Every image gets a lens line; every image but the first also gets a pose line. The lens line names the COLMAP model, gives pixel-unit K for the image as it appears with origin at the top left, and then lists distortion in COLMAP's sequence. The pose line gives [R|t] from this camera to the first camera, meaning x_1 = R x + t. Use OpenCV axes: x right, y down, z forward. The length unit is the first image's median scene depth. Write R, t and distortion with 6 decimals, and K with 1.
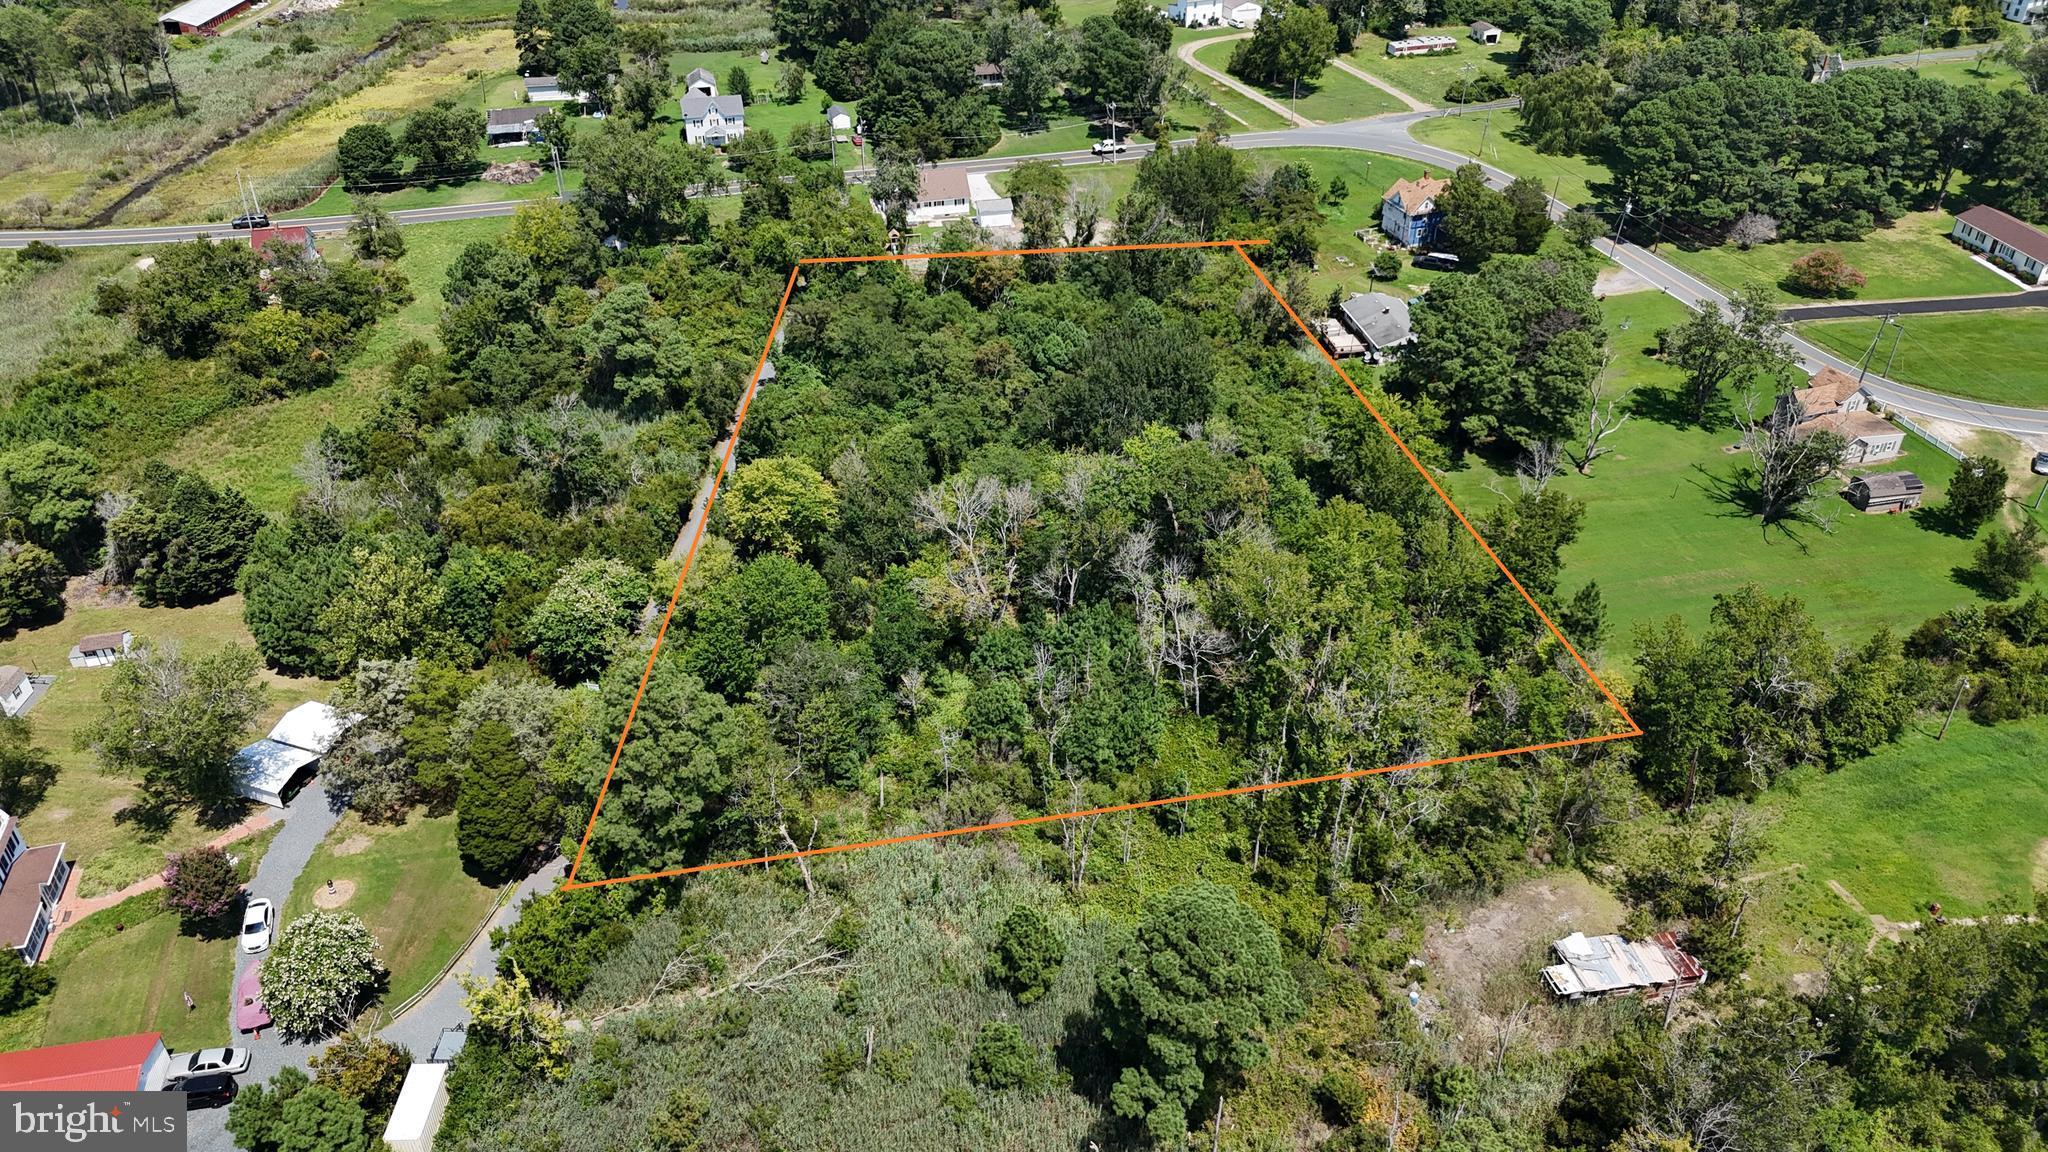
lens RADIAL K [[1499.3, 0, 1024.0], [0, 1499.3, 576.0], [0, 0, 1]] dist [0.078251, -0.075794]
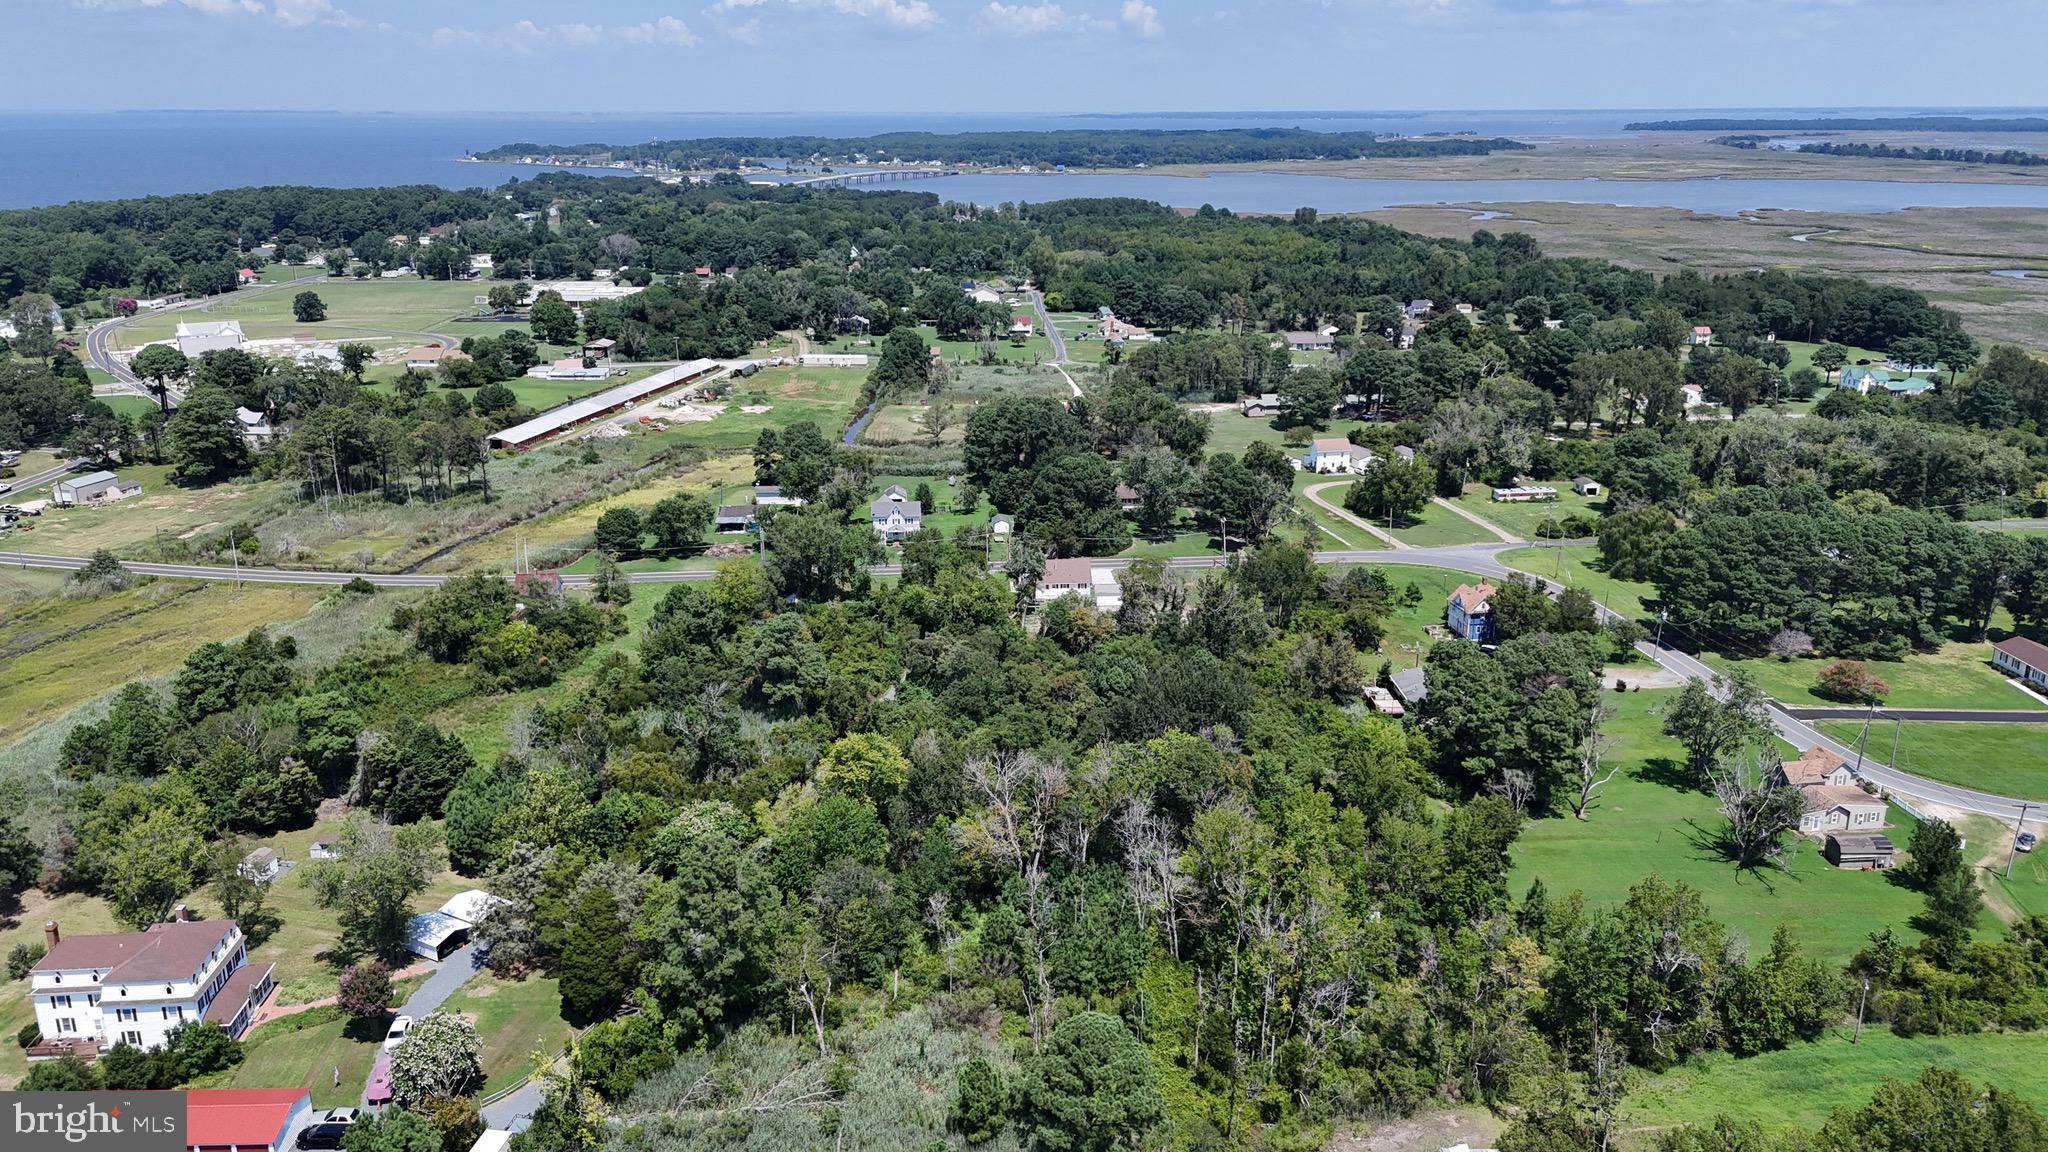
lens RADIAL K [[1499.3, 0, 1024.0], [0, 1499.3, 576.0], [0, 0, 1]] dist [0.078251, -0.075794]
pose [[0.987180, 0.048581, -0.152036, 0.112453], [-0.091509, 0.952718, -0.289748, 0.111096], [0.130772, 0.299946, 0.944950, -0.148538]]
